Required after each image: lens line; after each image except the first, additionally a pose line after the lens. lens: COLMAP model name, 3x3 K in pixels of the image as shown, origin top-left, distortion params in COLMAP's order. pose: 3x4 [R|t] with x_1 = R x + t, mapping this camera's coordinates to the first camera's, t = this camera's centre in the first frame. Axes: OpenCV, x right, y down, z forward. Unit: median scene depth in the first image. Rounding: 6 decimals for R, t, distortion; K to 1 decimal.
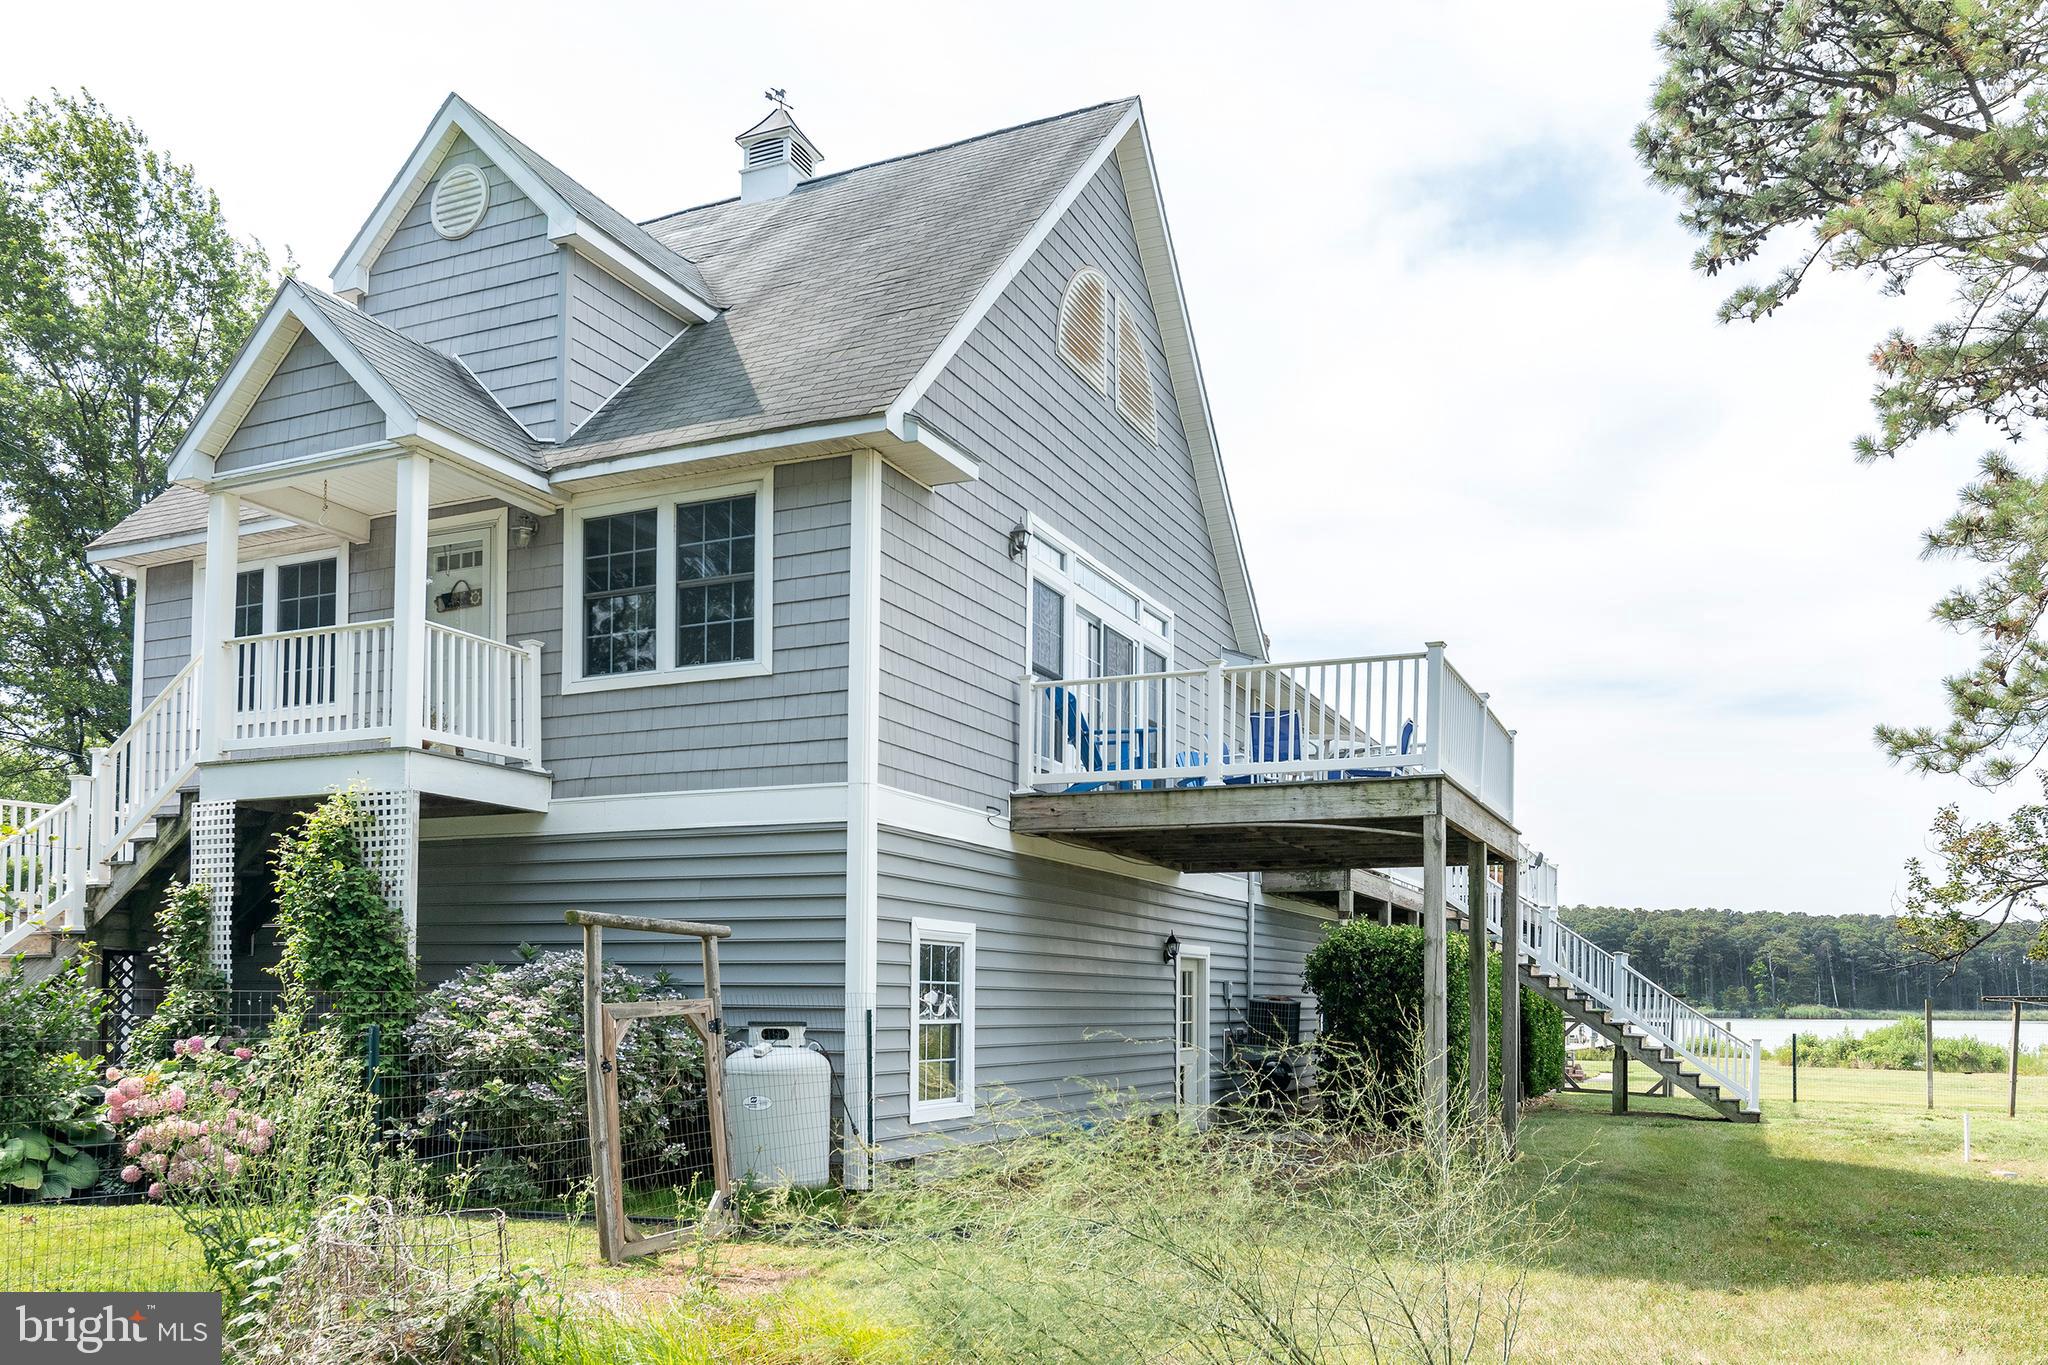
lens RADIAL K [[1560.6, 0, 1023.8], [0, 1560.6, 952.4], [0, 0, 1]] dist [-0.001393, -0.001193]
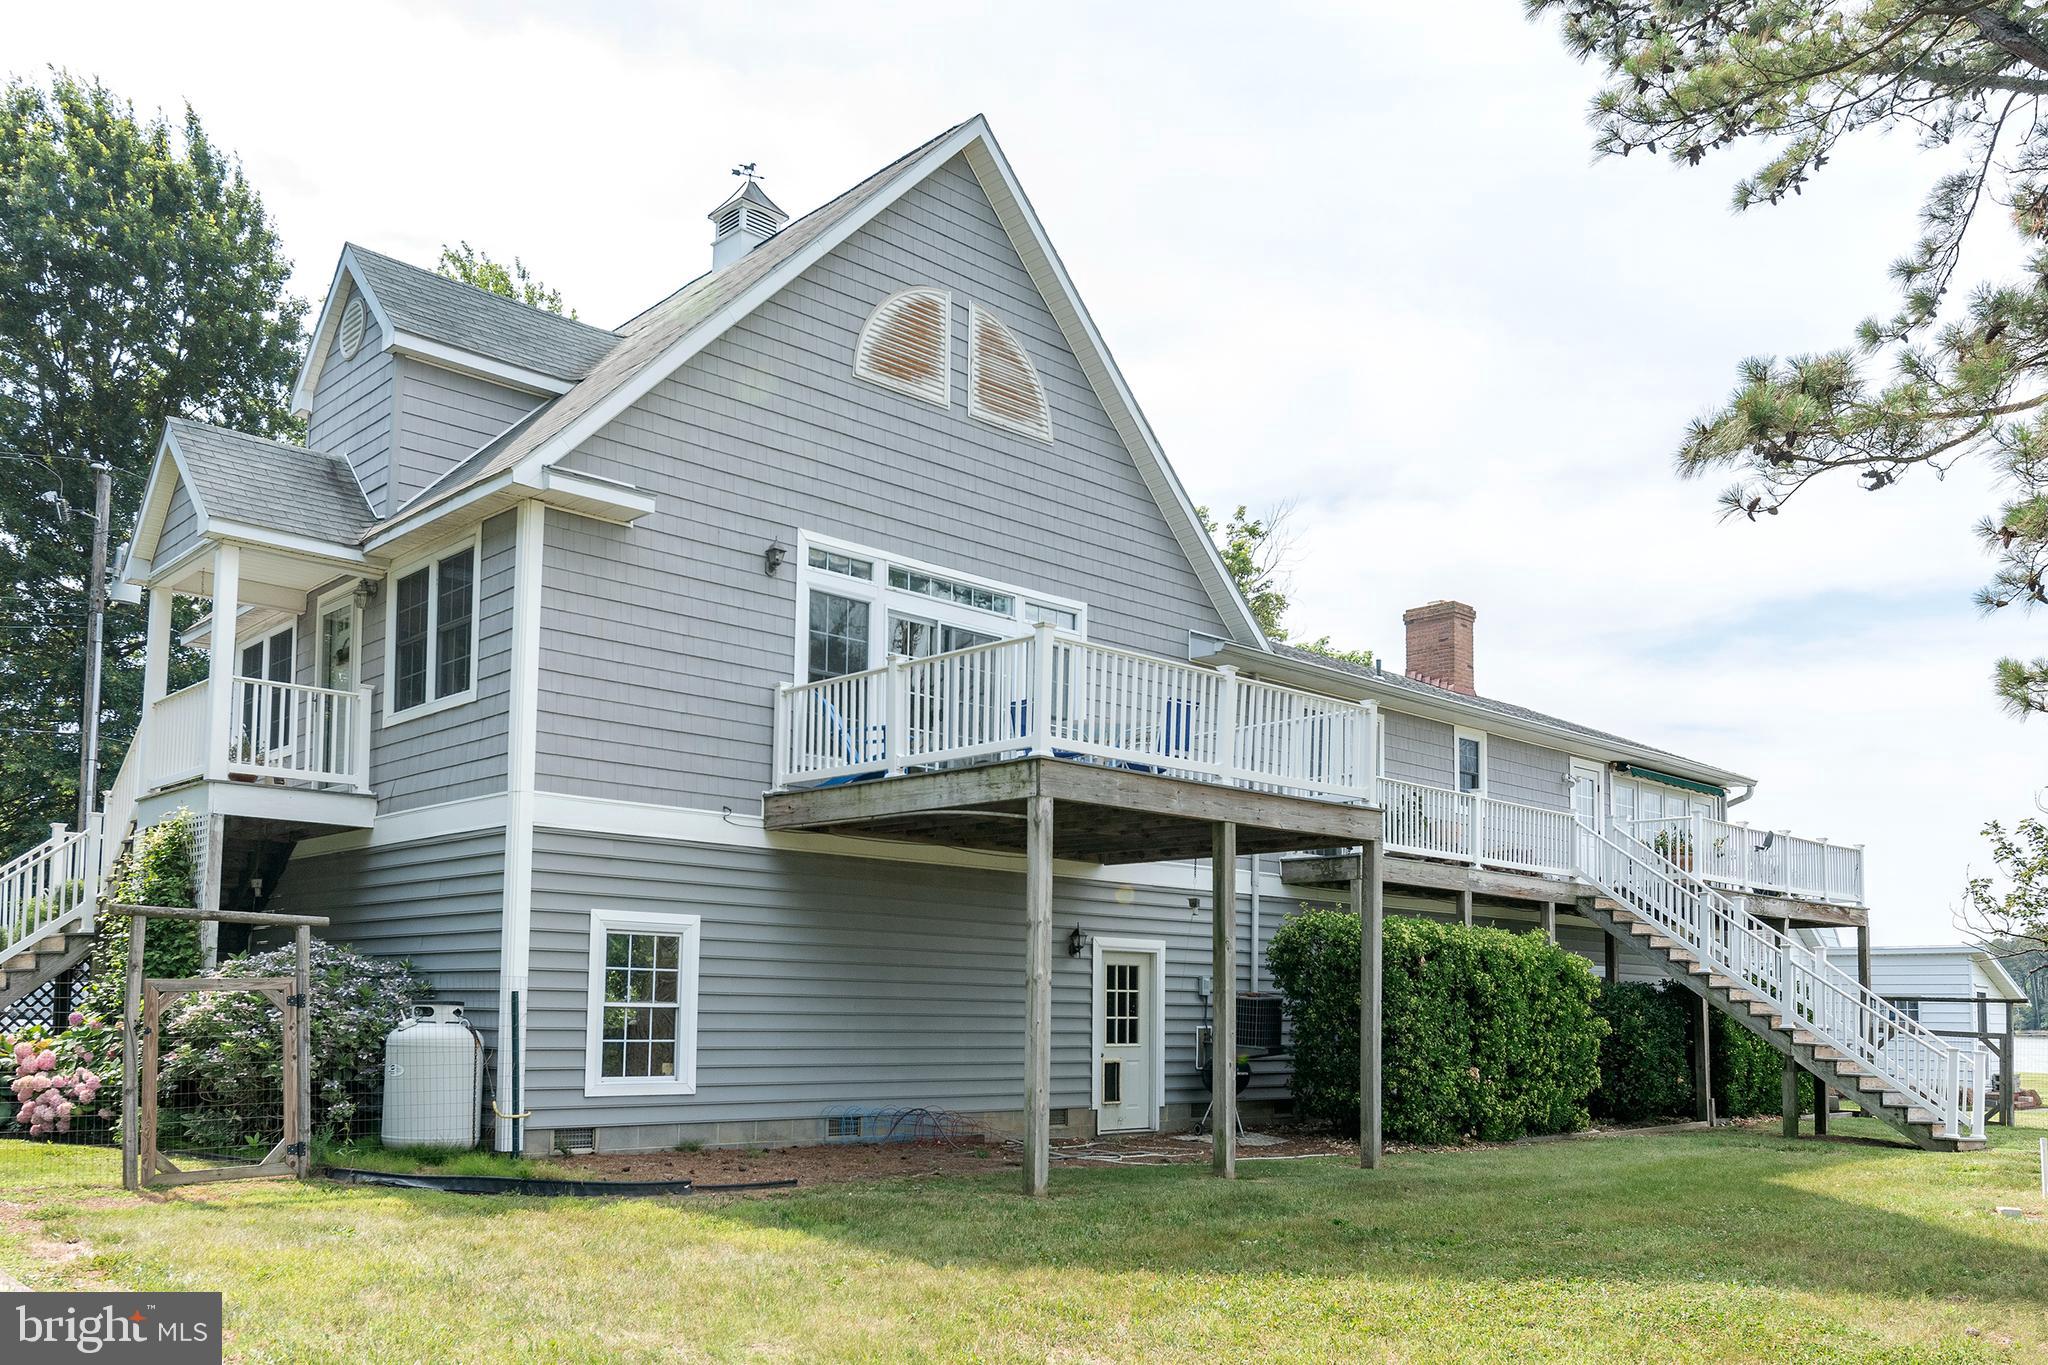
lens RADIAL K [[1634.6, 0, 1027.5], [0, 1634.6, 897.0], [0, 0, 1]] dist [0.003576, -0.006289]
pose [[0.926413, -0.021873, -0.375874, 0.612315], [0.005447, 0.998985, -0.044708, 0.020957], [0.376470, 0.039371, 0.925592, 0.038188]]
